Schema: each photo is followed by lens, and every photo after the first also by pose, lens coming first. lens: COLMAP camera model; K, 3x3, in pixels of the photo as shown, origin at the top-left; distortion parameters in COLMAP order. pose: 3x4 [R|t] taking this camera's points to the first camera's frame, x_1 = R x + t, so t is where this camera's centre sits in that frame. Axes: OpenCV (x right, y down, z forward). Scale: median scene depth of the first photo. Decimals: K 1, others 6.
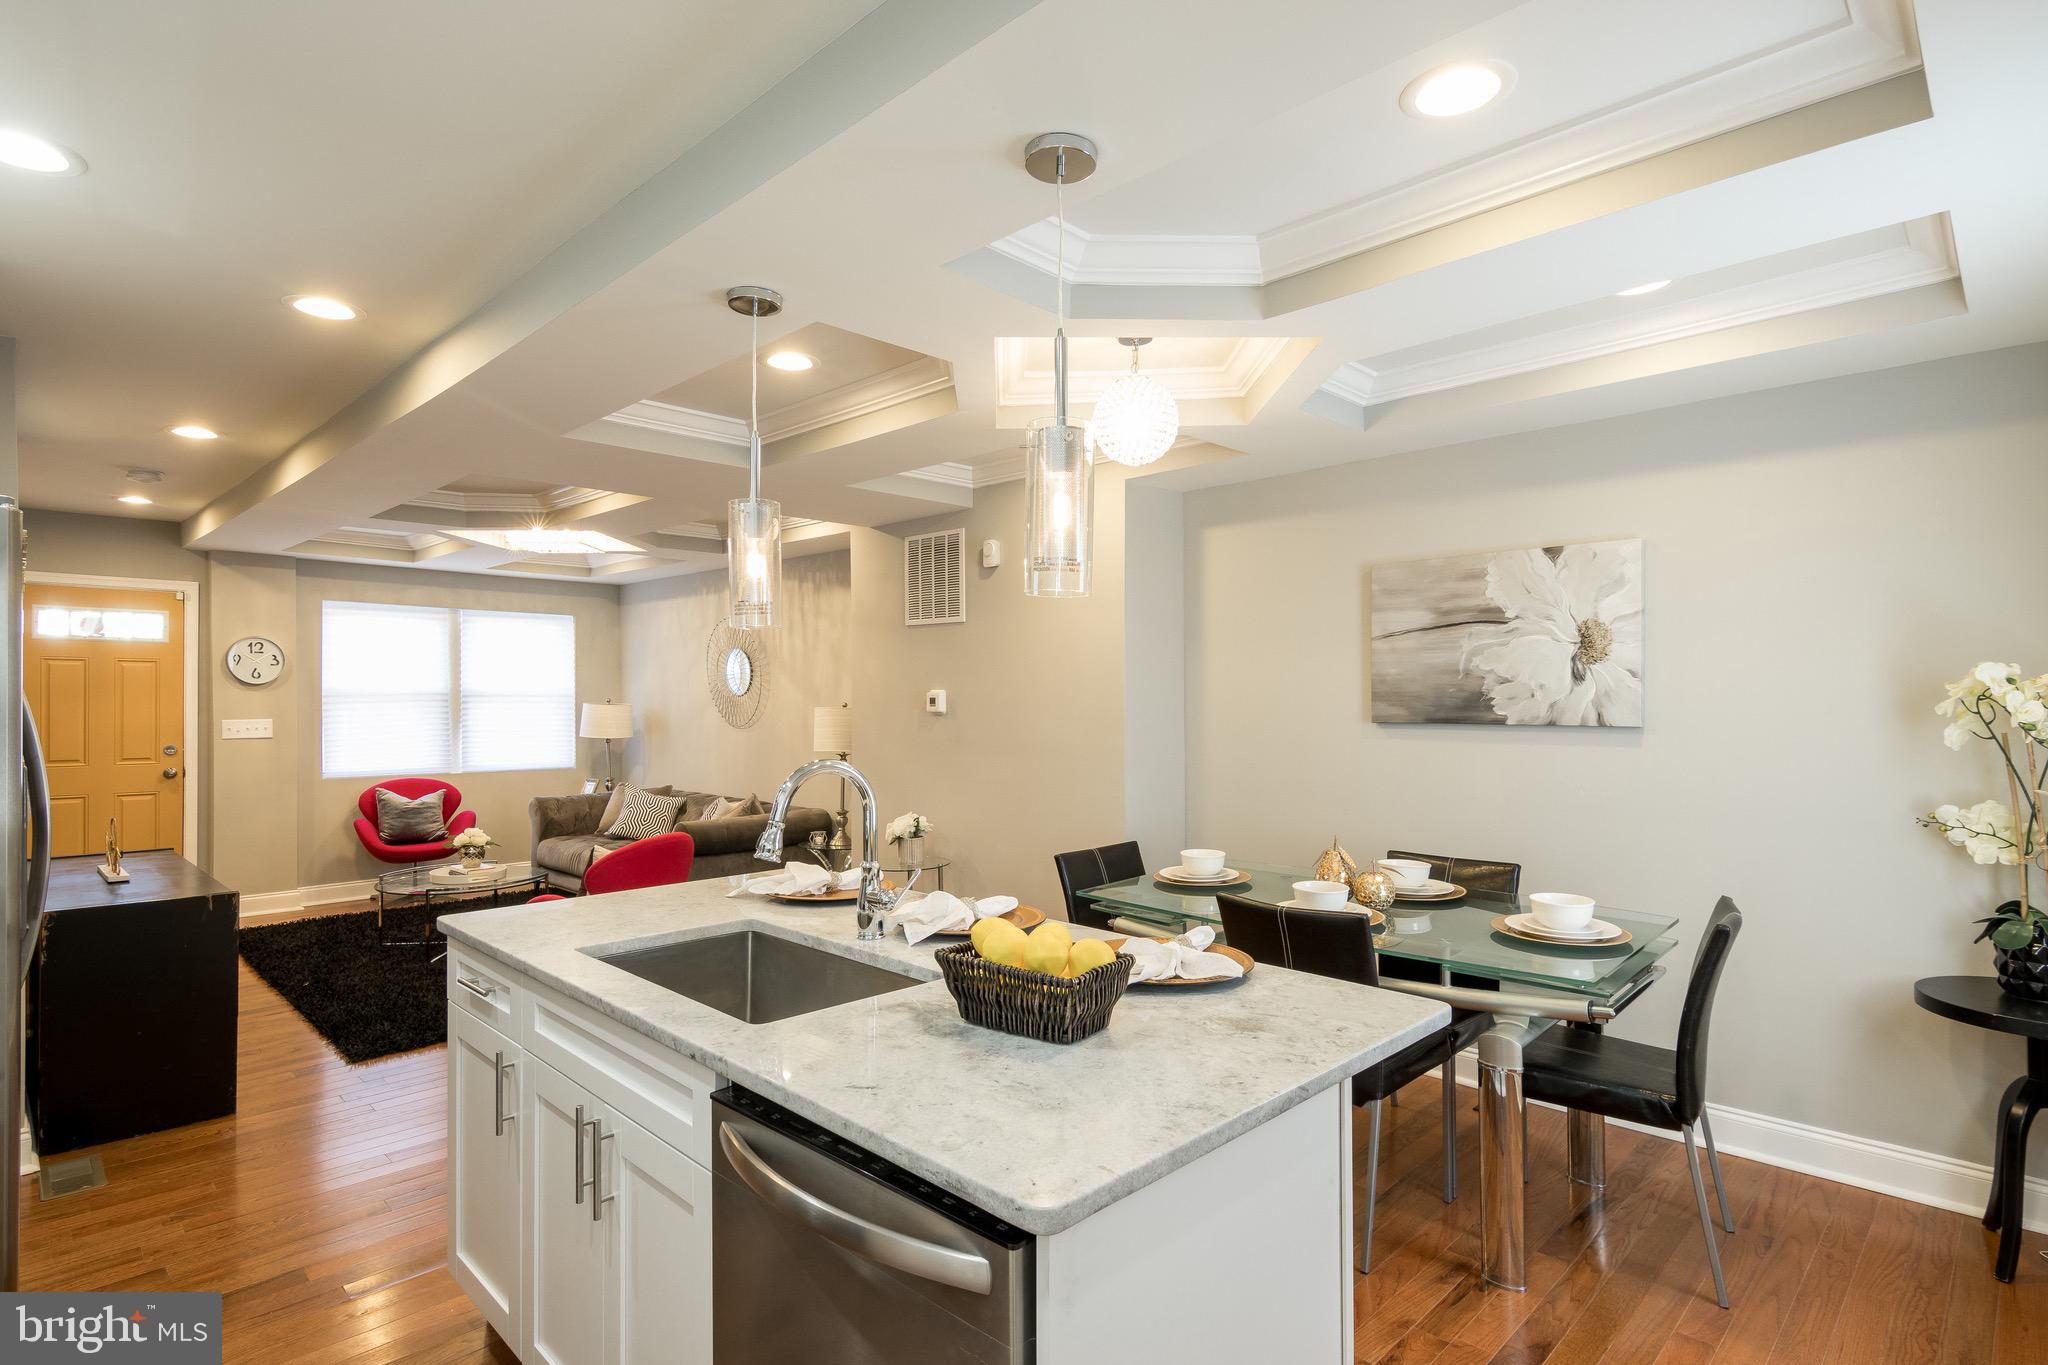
lens RADIAL K [[1030.0, 0, 1031.2], [0, 1030.0, 700.9], [0, 0, 1]] dist [0.024954, -0.012376]
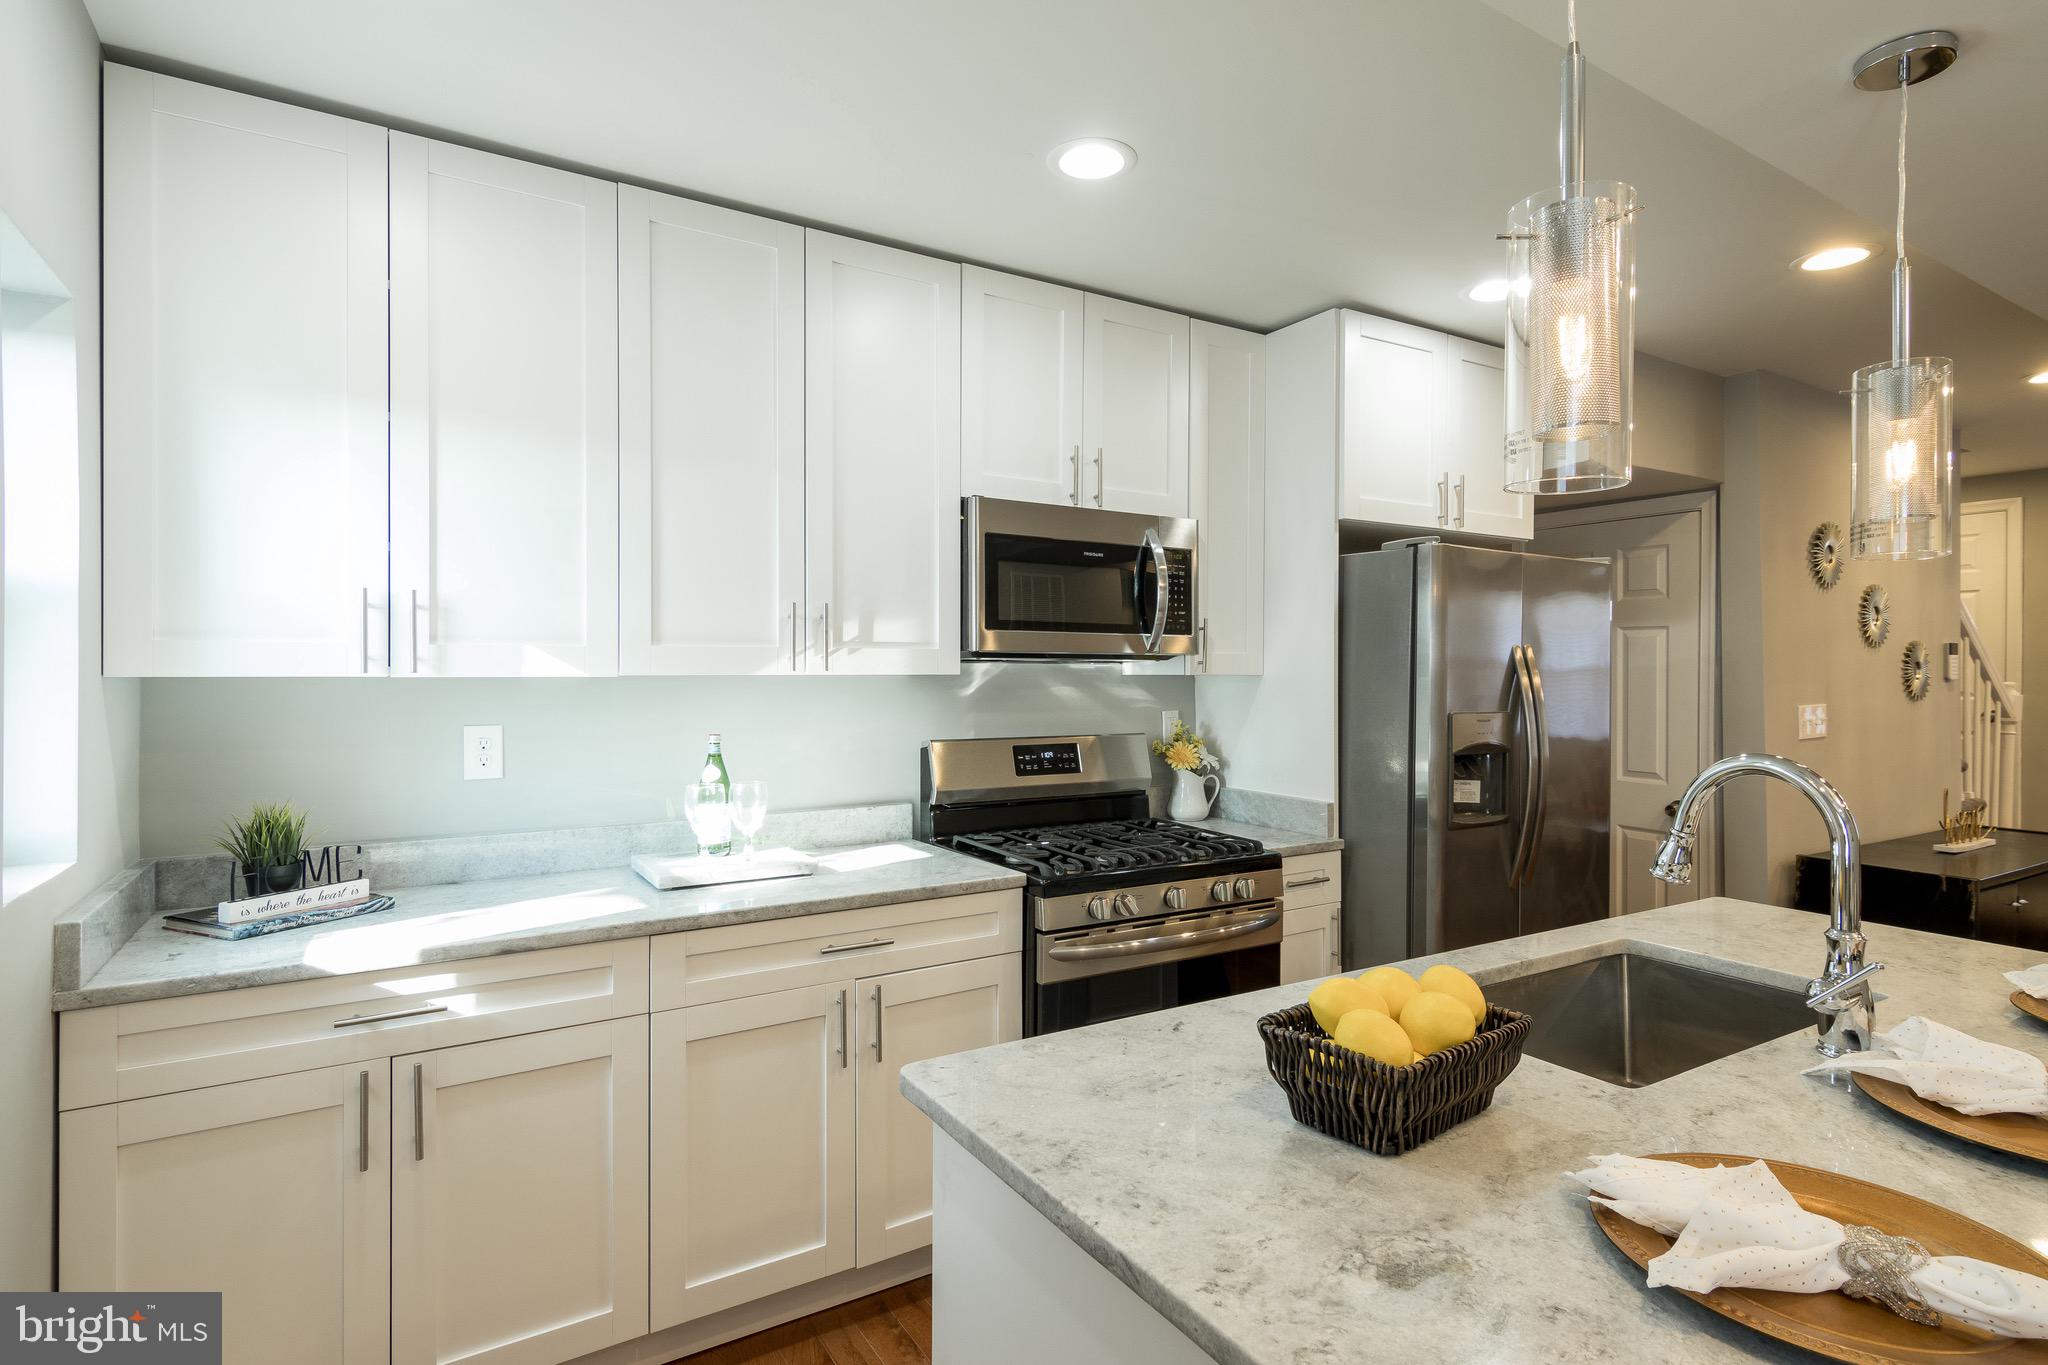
lens RADIAL K [[1030.0, 0, 1022.9], [0, 1030.0, 675.2], [0, 0, 1]] dist [0.024954, -0.012376]
pose [[-0.244126, 0.002428, -0.969741, 0.182882], [-0.003645, 0.999988, 0.003421, 0.001165], [0.969737, 0.004370, -0.244114, 0.221384]]
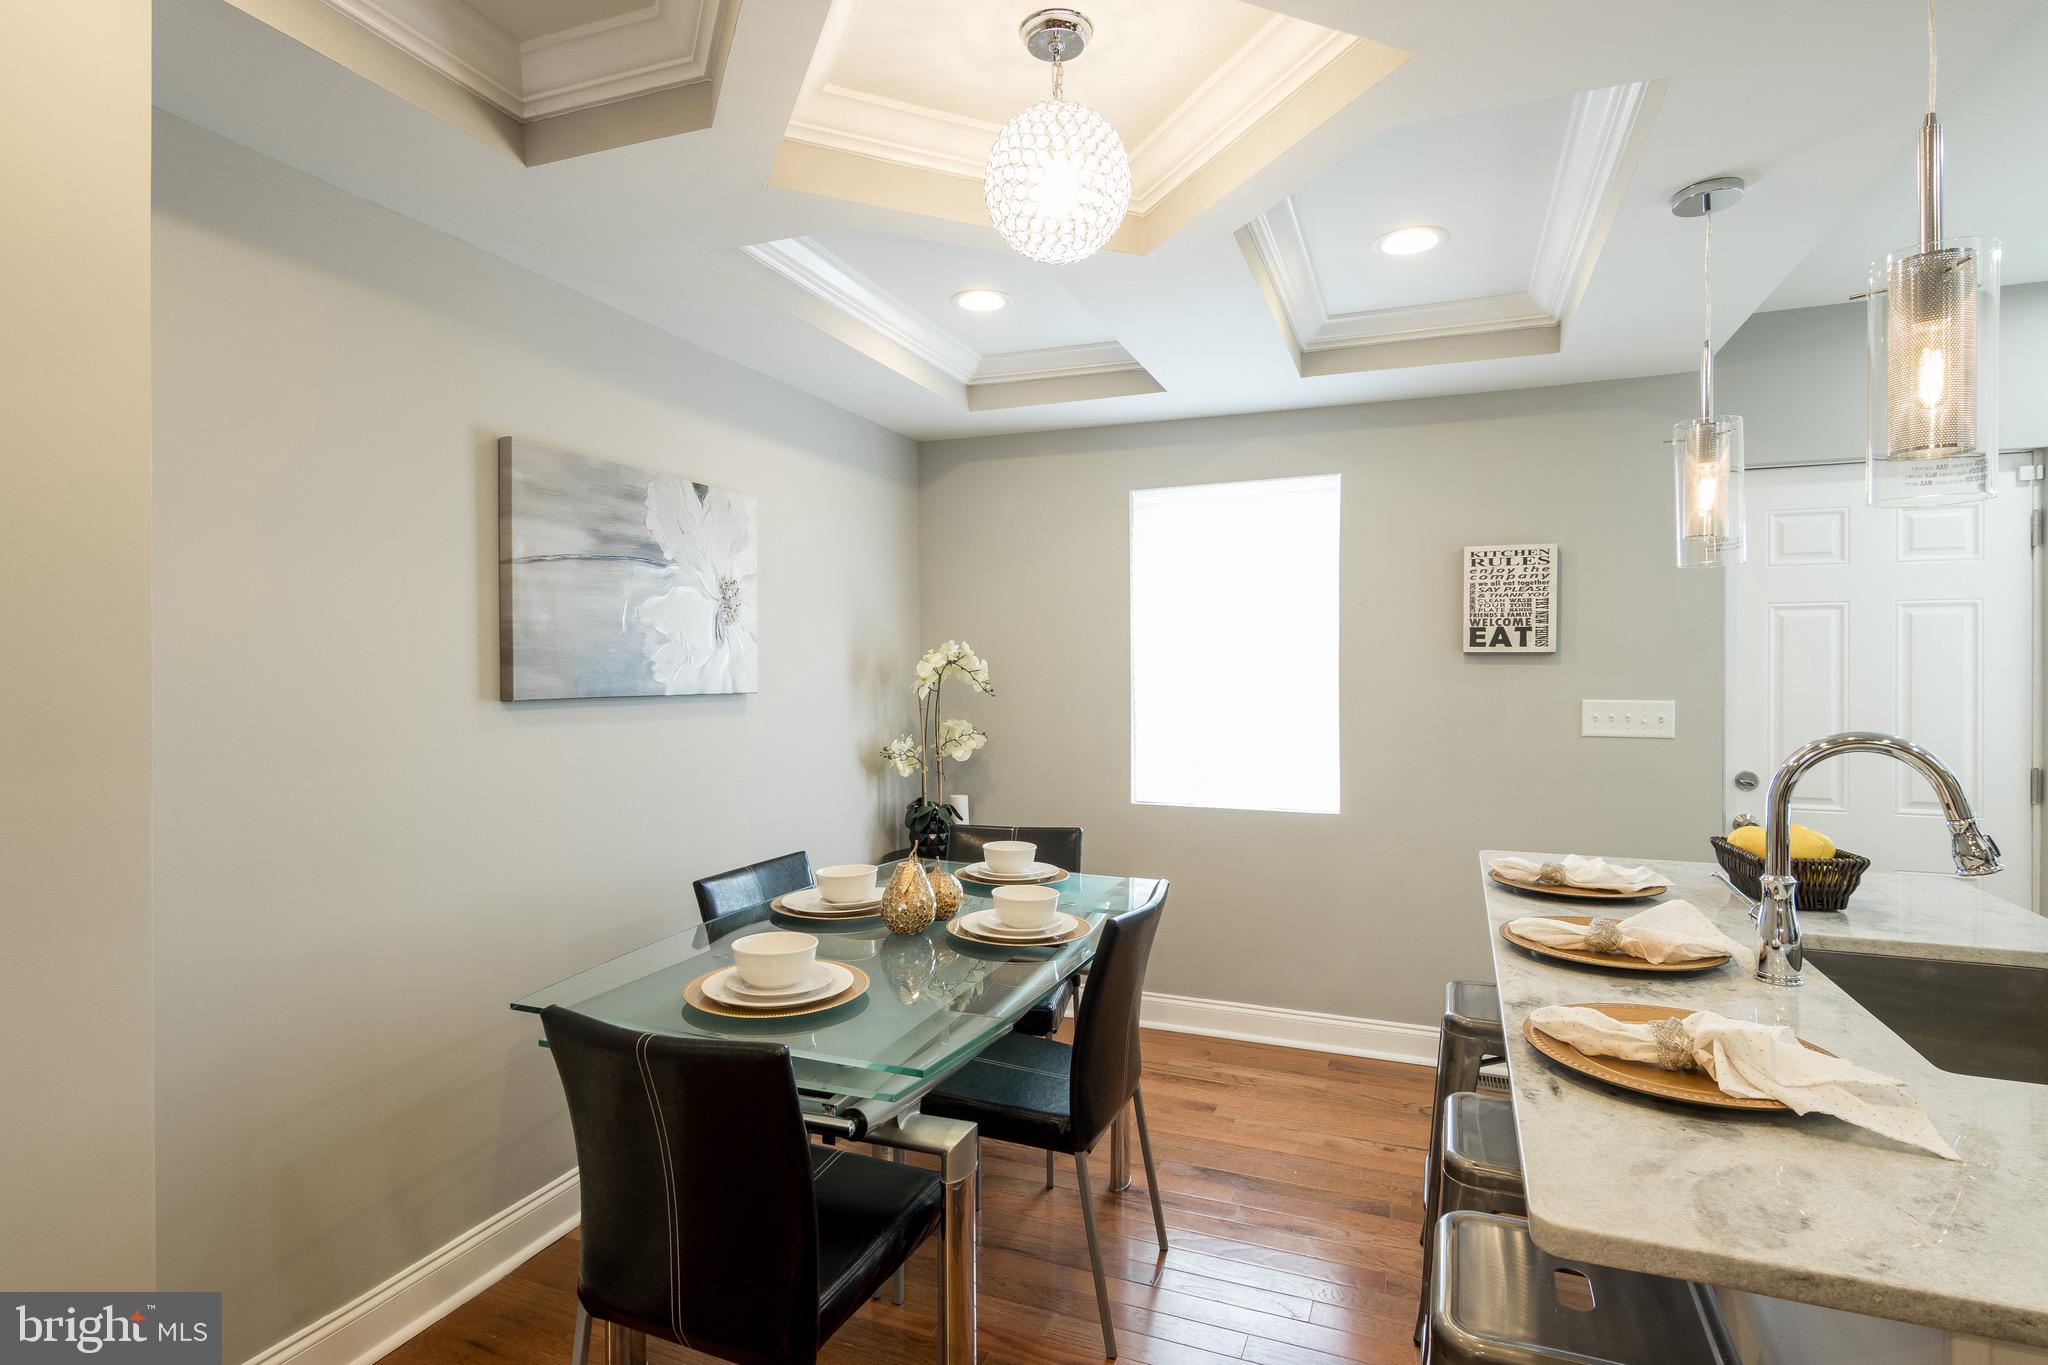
lens RADIAL K [[1030.0, 0, 1033.4], [0, 1030.0, 677.8], [0, 0, 1]] dist [0.024954, -0.012376]
pose [[-0.384719, -0.002663, 0.923030, -0.202357], [0.005919, 0.999968, 0.005352, 0.003593], [-0.923015, 0.007522, -0.384691, 0.573071]]
